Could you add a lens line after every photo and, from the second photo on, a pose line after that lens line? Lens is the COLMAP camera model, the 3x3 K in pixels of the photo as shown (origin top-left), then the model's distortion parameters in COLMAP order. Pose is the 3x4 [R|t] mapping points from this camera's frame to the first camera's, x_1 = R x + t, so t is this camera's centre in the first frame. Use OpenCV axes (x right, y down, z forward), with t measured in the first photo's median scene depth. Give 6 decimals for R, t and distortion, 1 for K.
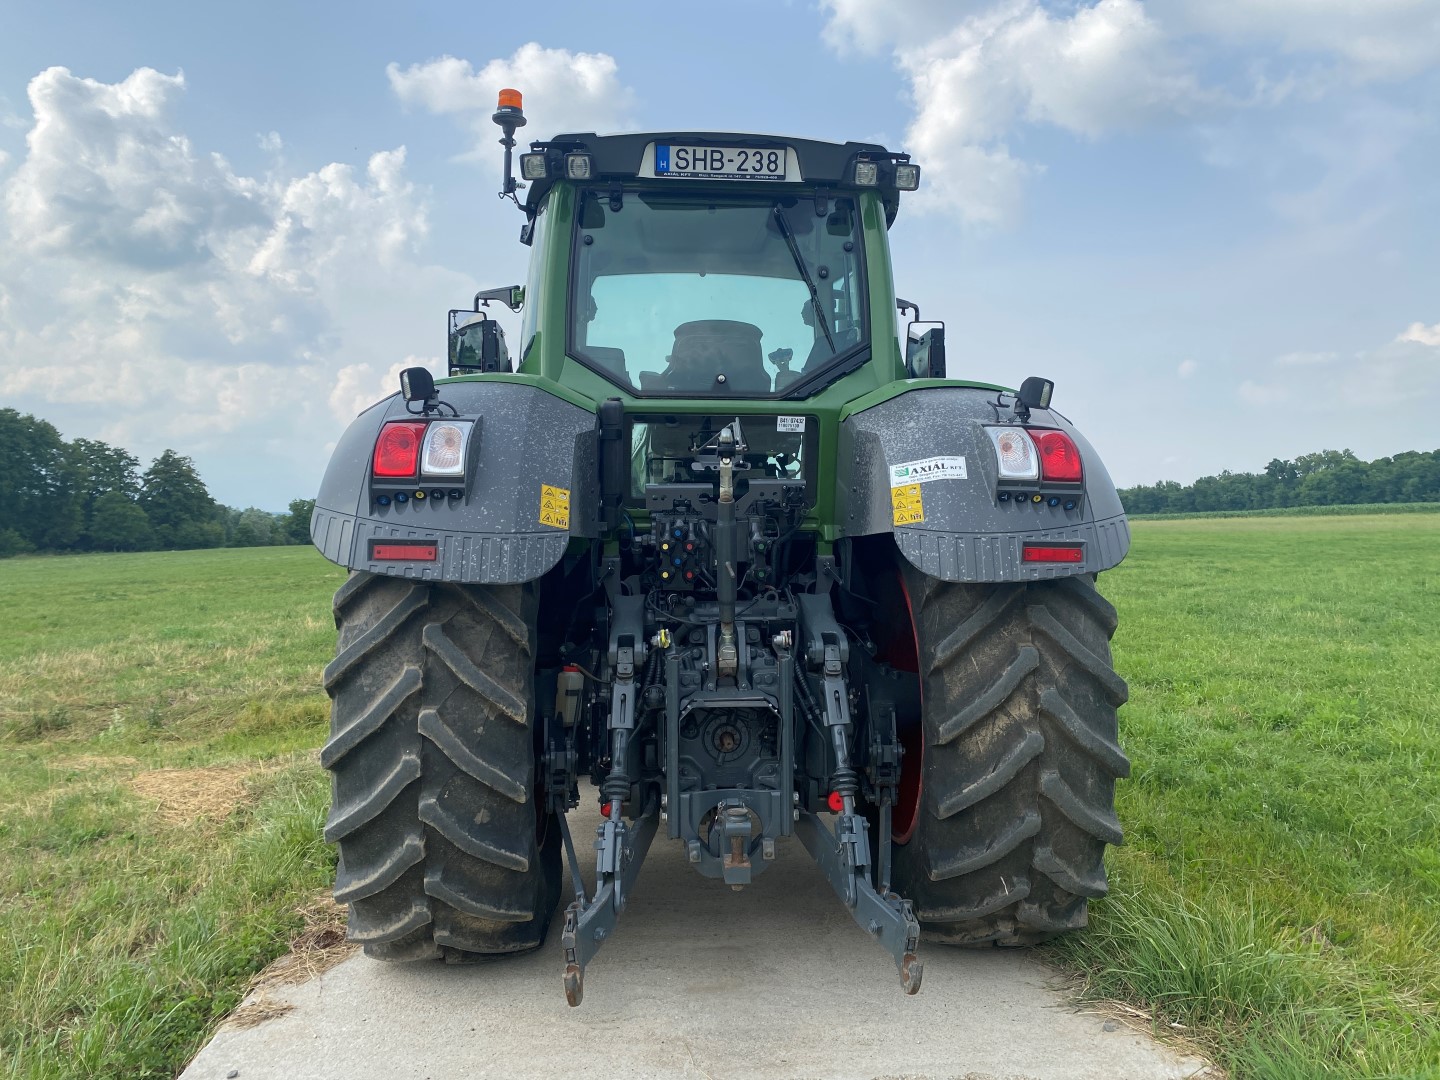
lens RADIAL K [[1091.3, 0, 721.2], [0, 1091.3, 533.8], [0, 0, 1]] dist [0.088576, -0.101586]
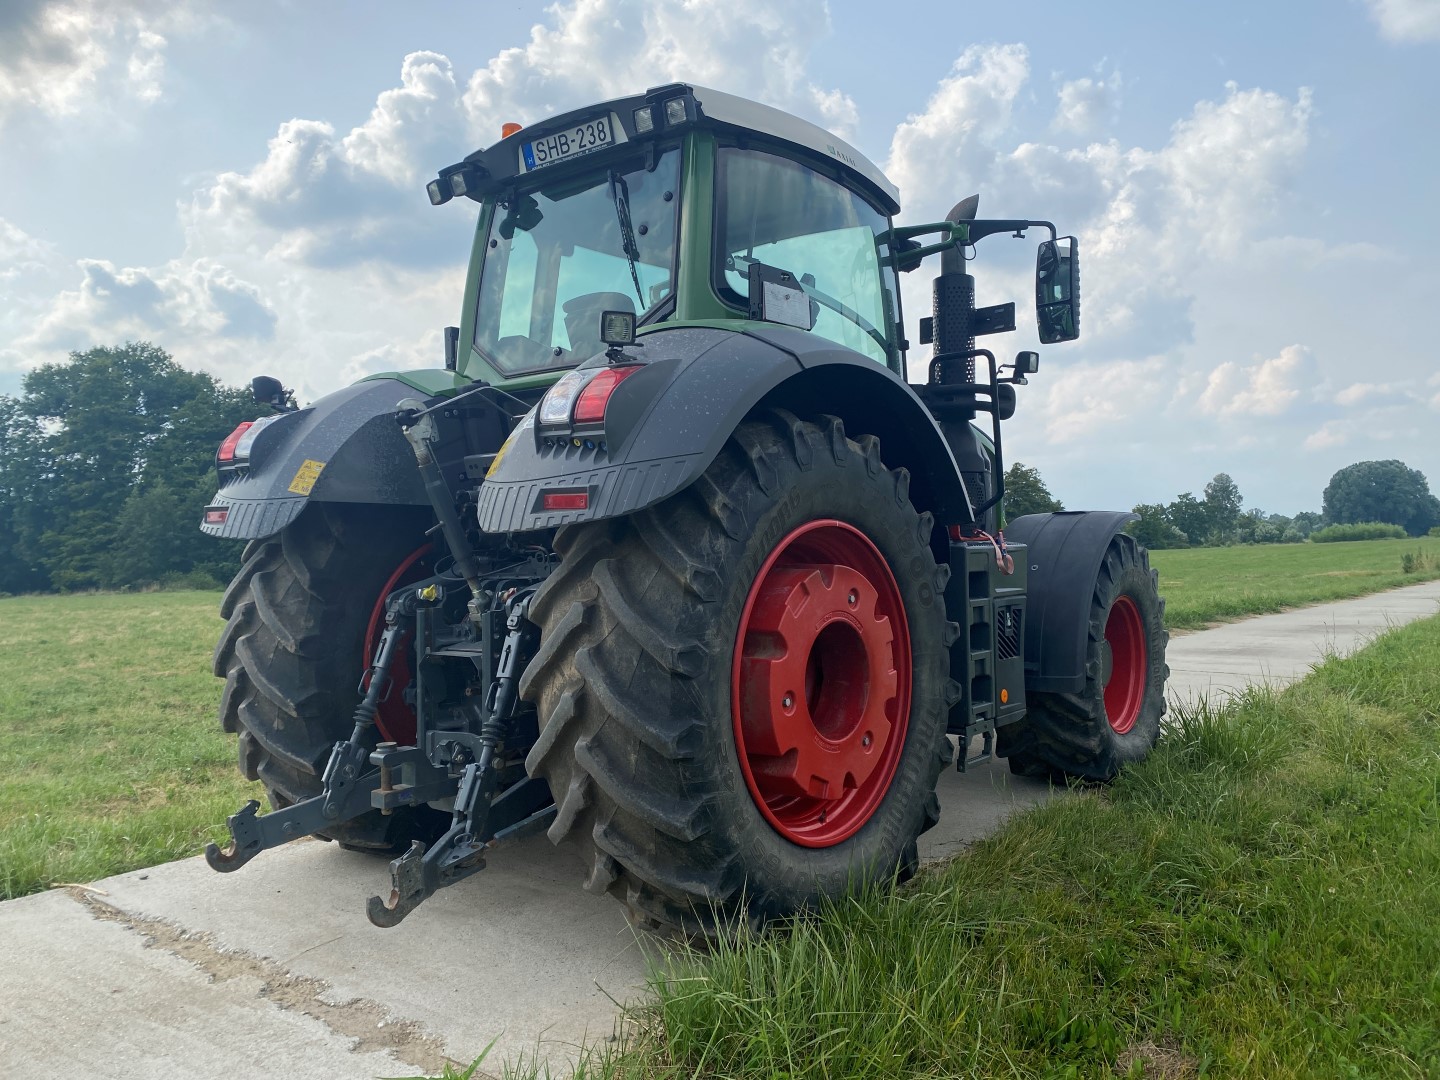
lens RADIAL K [[1091.3, 0, 721.2], [0, 1091.3, 533.8], [0, 0, 1]] dist [0.088576, -0.101586]
pose [[0.738688, -0.017224, -0.673827, 0.896540], [0.013933, 0.999850, -0.010284, 0.050414], [0.673903, -0.001792, 0.738818, 0.357616]]
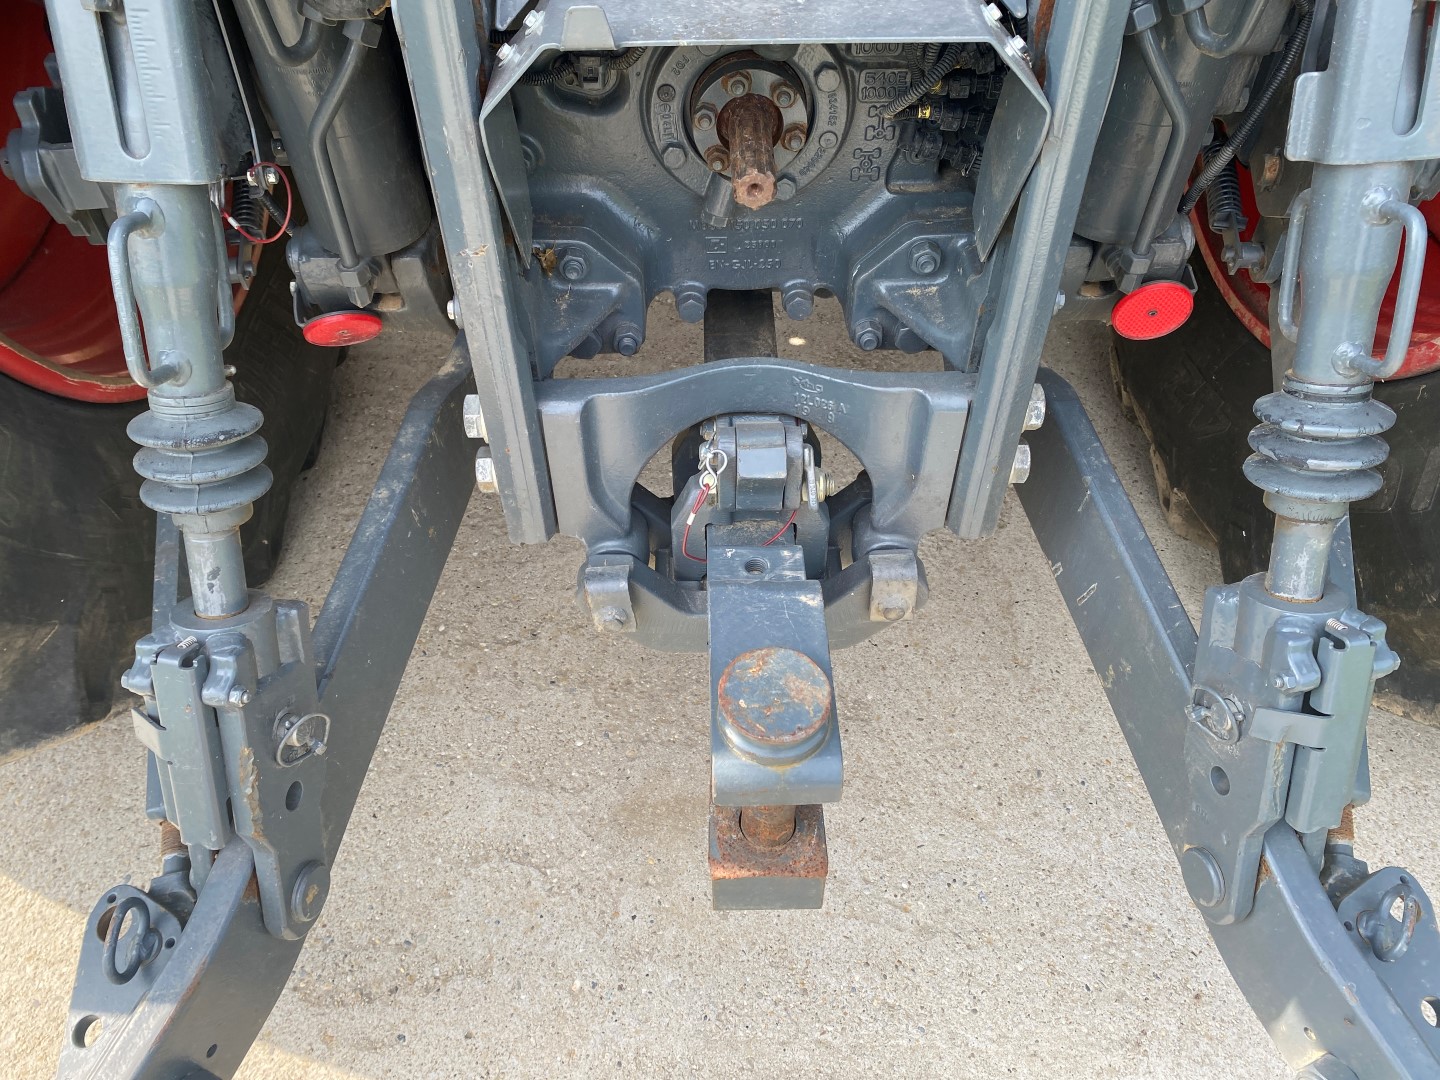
lens RADIAL K [[1088.9, 0, 711.4], [0, 1088.9, 514.7], [0, 0, 1]] dist [0.028662, -0.000923]
pose [[0.998796, 0.031509, -0.037601, 0.008332], [0.004682, 0.701738, 0.712420, 0.085474], [0.048834, -0.711738, 0.700745, 0.794519]]
